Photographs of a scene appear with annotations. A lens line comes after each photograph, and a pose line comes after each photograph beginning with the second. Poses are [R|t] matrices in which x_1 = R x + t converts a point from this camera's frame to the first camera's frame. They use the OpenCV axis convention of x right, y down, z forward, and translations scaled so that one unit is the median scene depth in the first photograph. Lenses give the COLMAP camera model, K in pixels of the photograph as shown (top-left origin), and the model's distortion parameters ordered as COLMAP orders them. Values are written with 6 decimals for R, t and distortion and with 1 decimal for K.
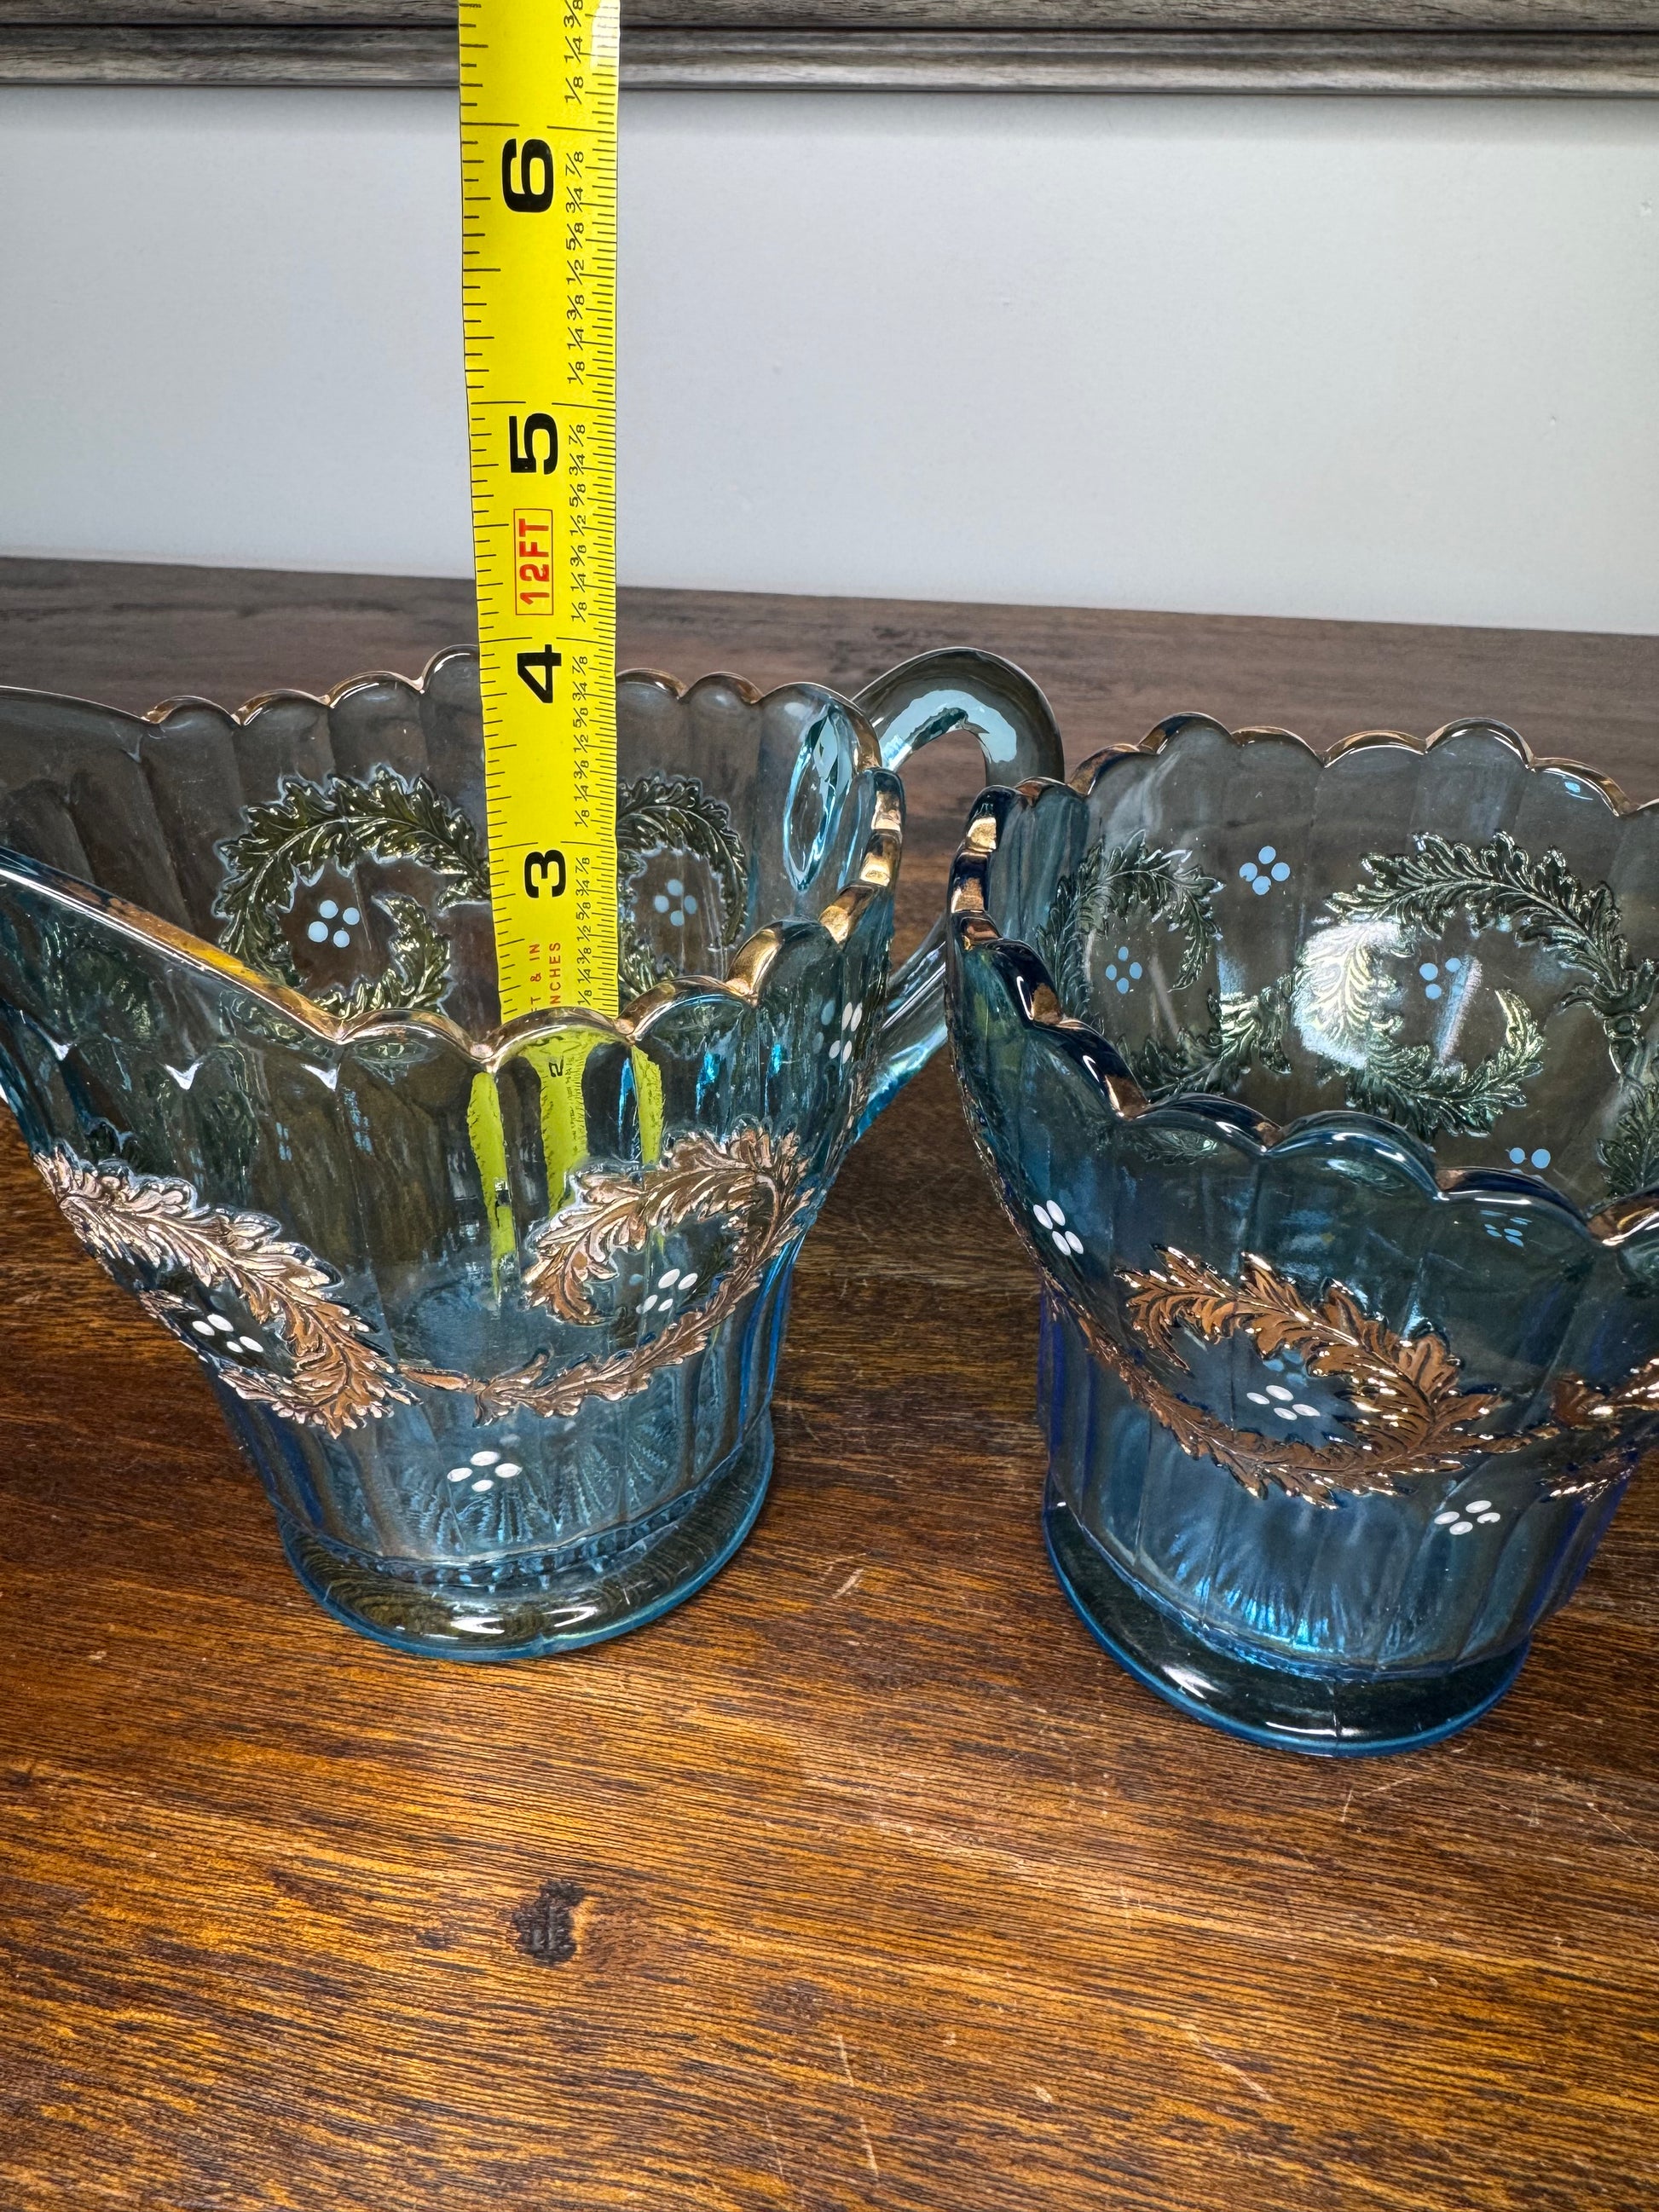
lens RADIAL K [[1645.4, 0, 811.4], [0, 1645.4, 1017.4], [0, 0, 1]] dist [-0.010172, 0.005927]
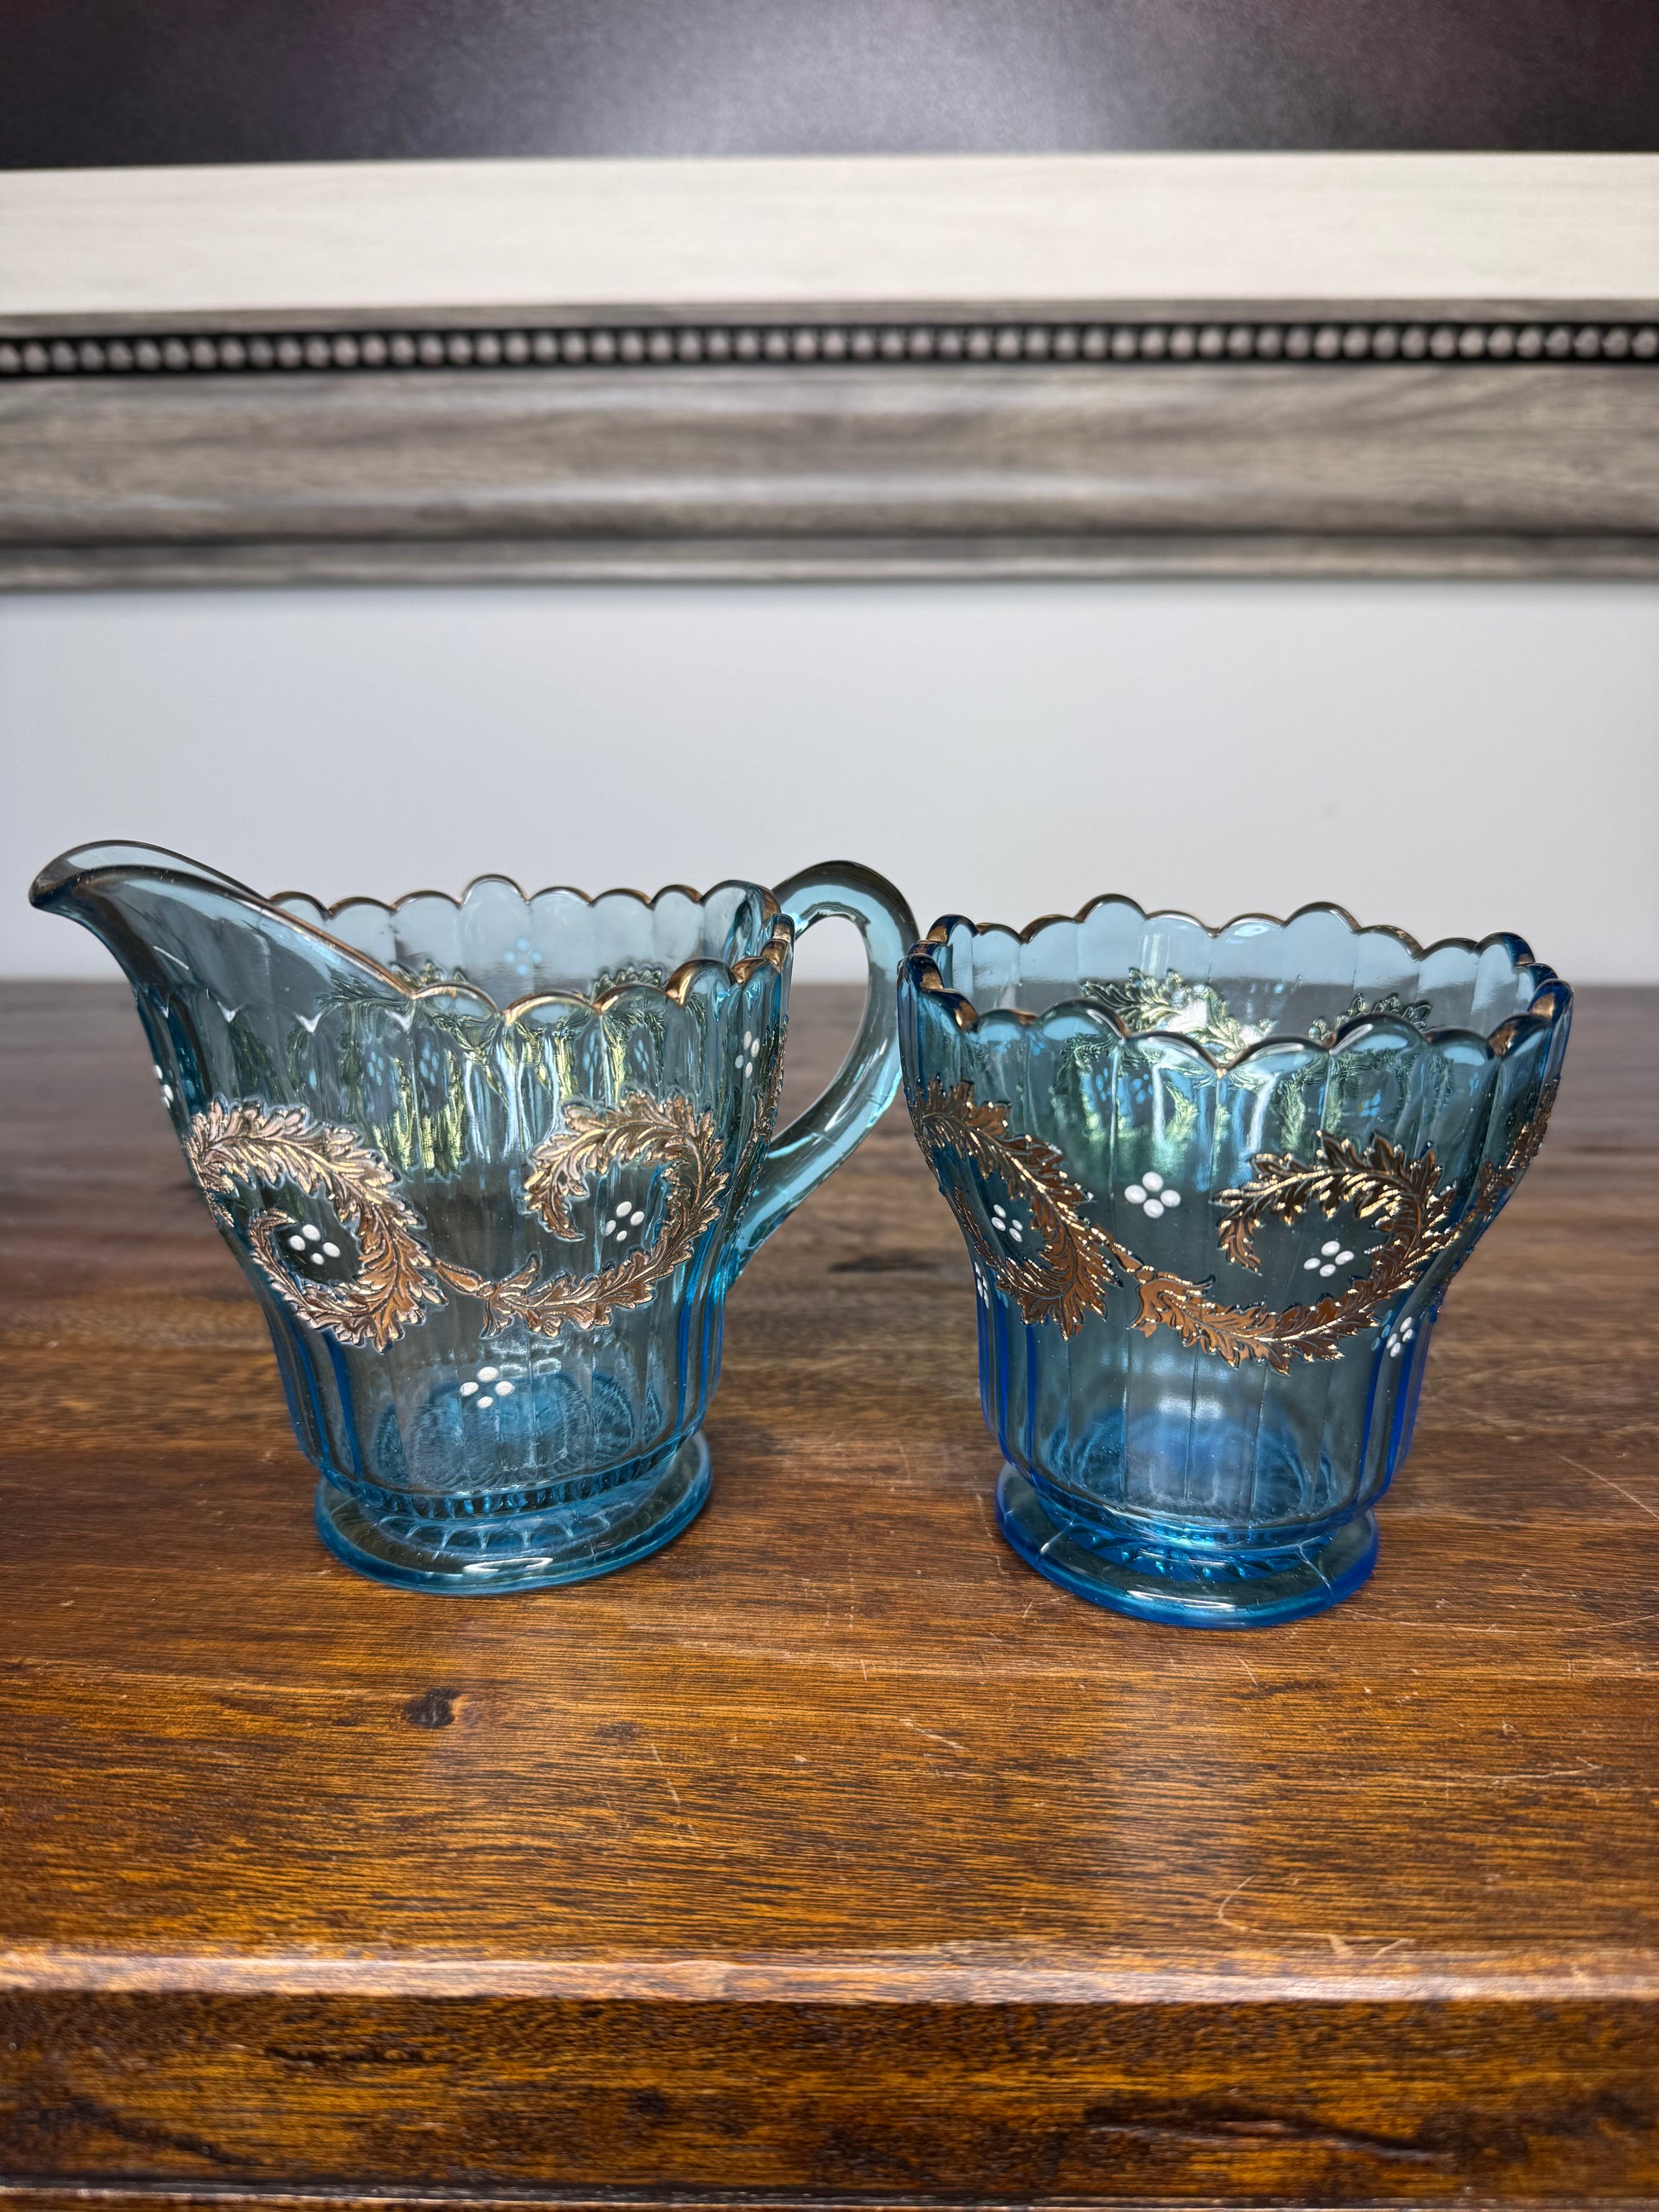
lens RADIAL K [[1712.7, 0, 834.9], [0, 1712.7, 1093.6], [0, 0, 1]] dist [-0.045394, 0.010648]
pose [[0.993443, -0.041268, 0.106622, 0.038598], [0.067116, 0.965487, -0.251655, 0.452517], [-0.092557, 0.257161, 0.961926, -0.498439]]
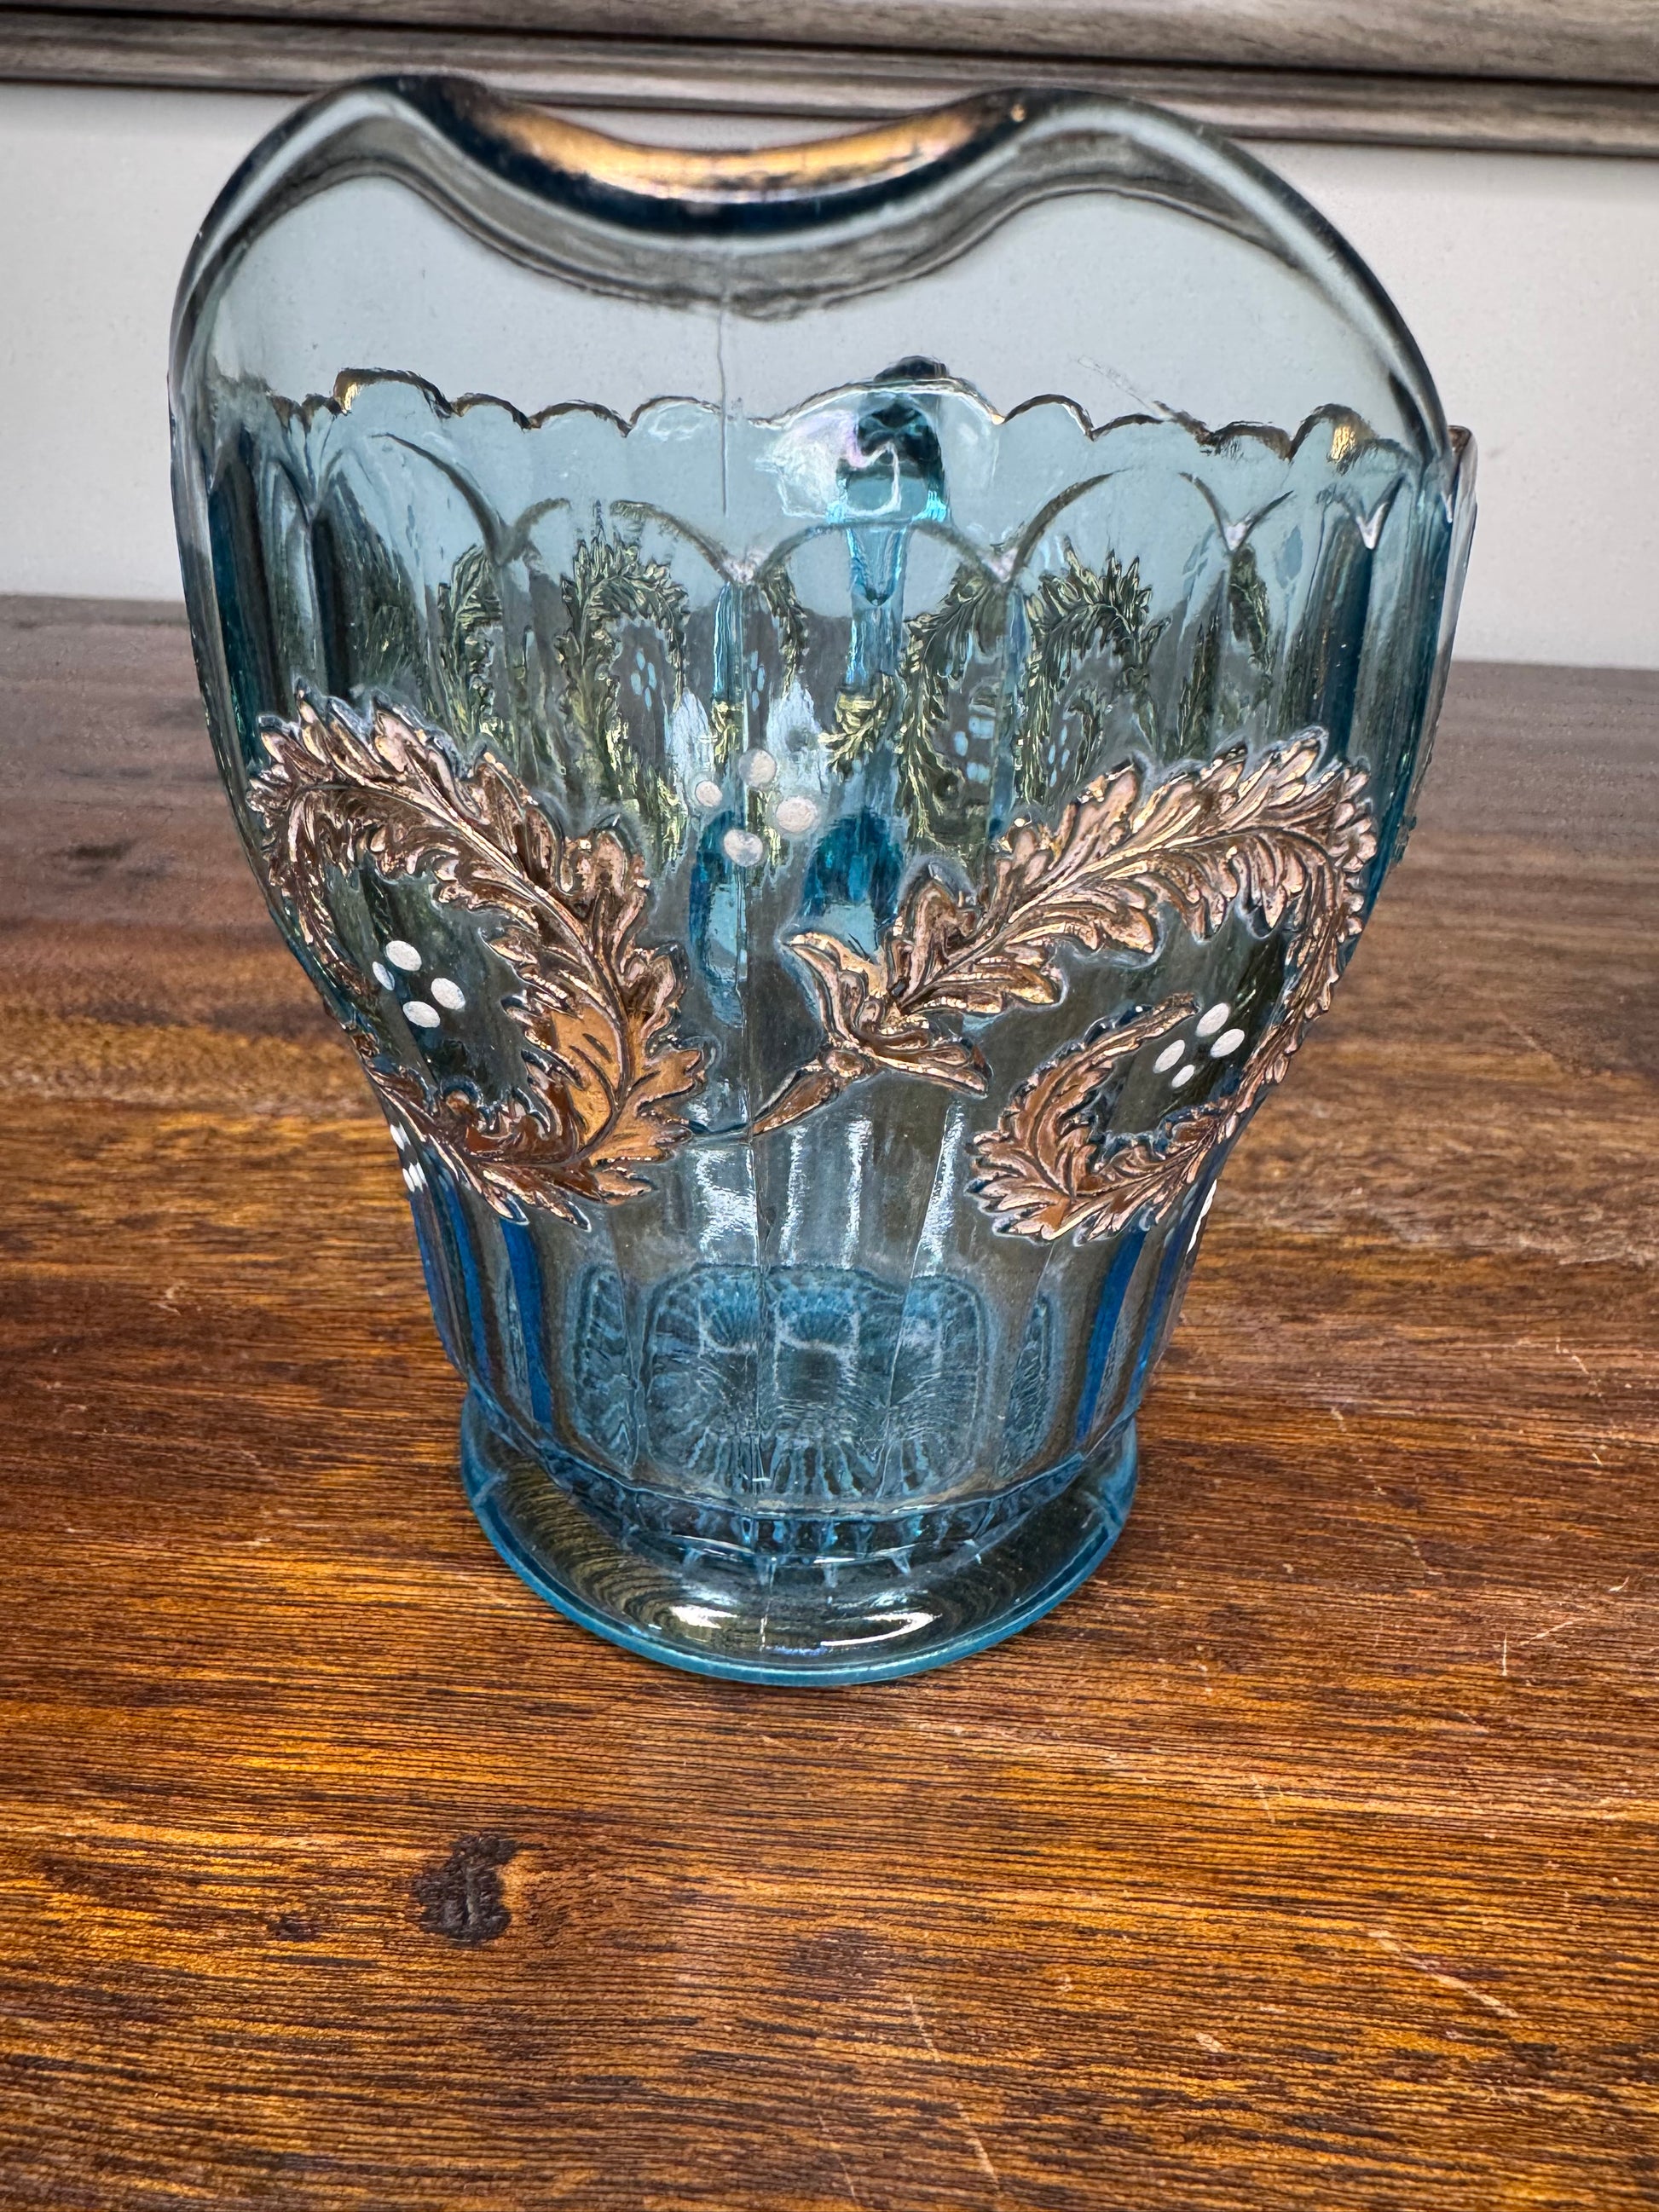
lens RADIAL K [[1645.4, 0, 840.6], [0, 1645.4, 978.8], [0, 0, 1]] dist [-0.010172, 0.005927]
pose [[0.989913, -0.018547, 0.140454, -0.097462], [0.037615, 0.990220, -0.134349, 0.280734], [-0.136589, 0.138277, 0.980930, 0.259888]]
